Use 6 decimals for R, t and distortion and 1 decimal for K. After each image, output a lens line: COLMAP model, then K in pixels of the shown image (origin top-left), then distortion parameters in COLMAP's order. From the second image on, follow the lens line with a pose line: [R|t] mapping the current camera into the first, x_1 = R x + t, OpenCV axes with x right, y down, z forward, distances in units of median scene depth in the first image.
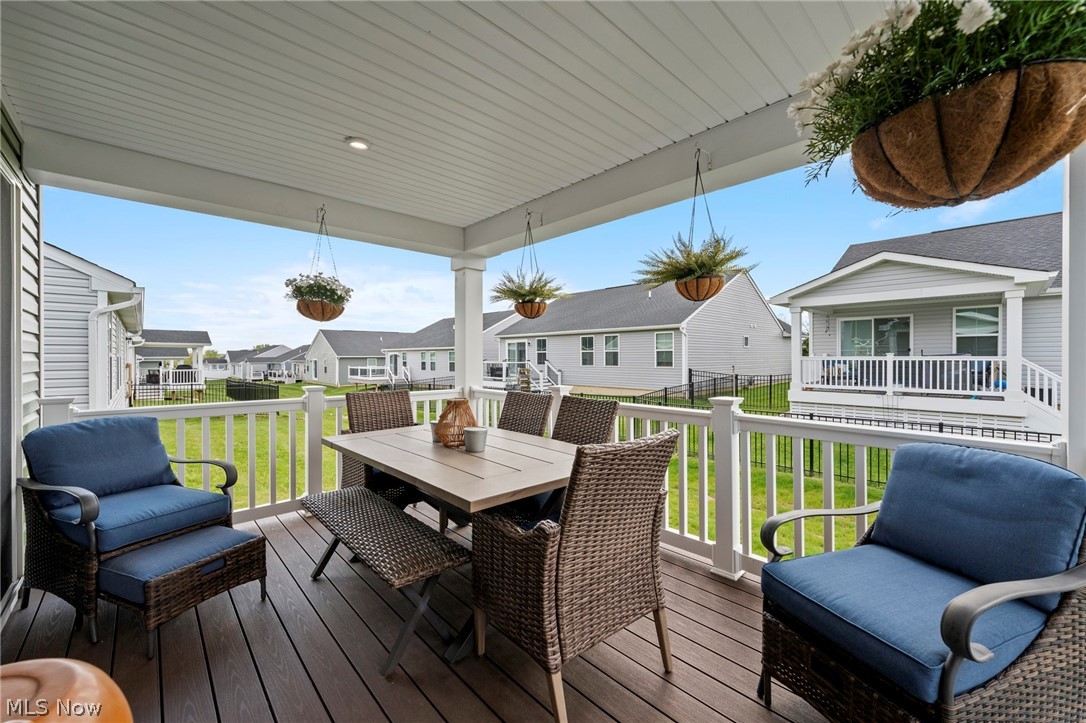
lens RADIAL K [[429.7, 0, 548.1], [0, 429.7, 358.0], [0, 0, 1]] dist [-0.006194, 0.000086]
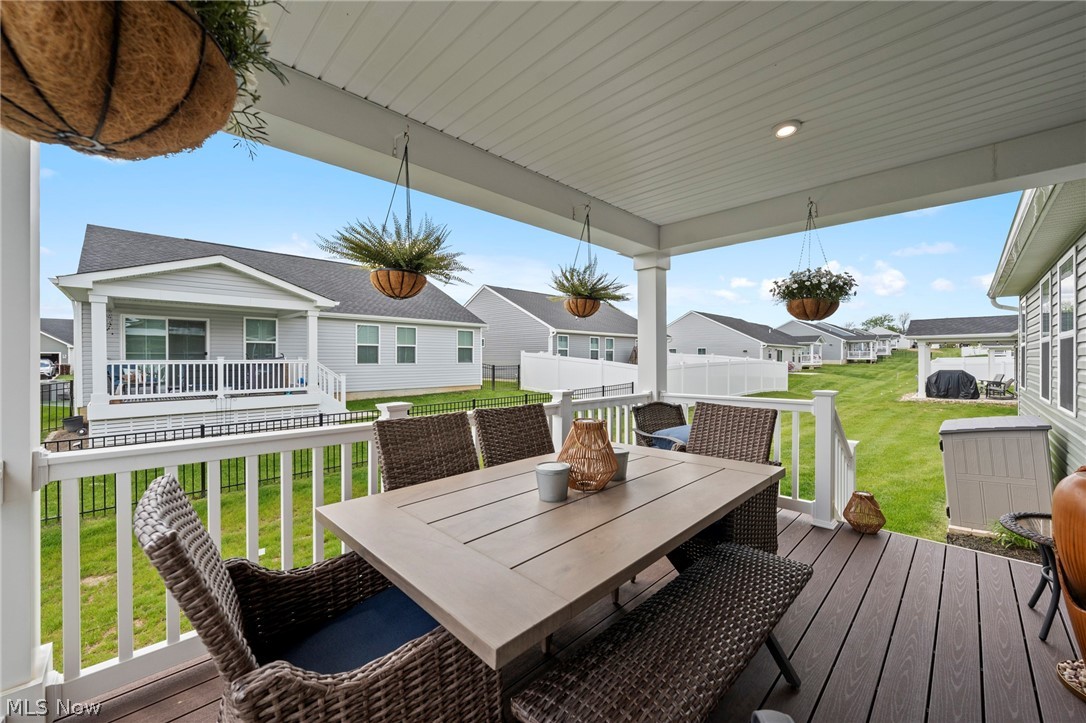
lens RADIAL K [[437.0, 0, 546.5], [0, 437.0, 360.5], [0, 0, 1]] dist [-0.001516, -0.000137]
pose [[-0.047388, 0.001899, 0.998875, -0.253443], [0.008976, 0.999959, -0.001475, 0.006153], [-0.998836, 0.008896, -0.047403, 0.270547]]
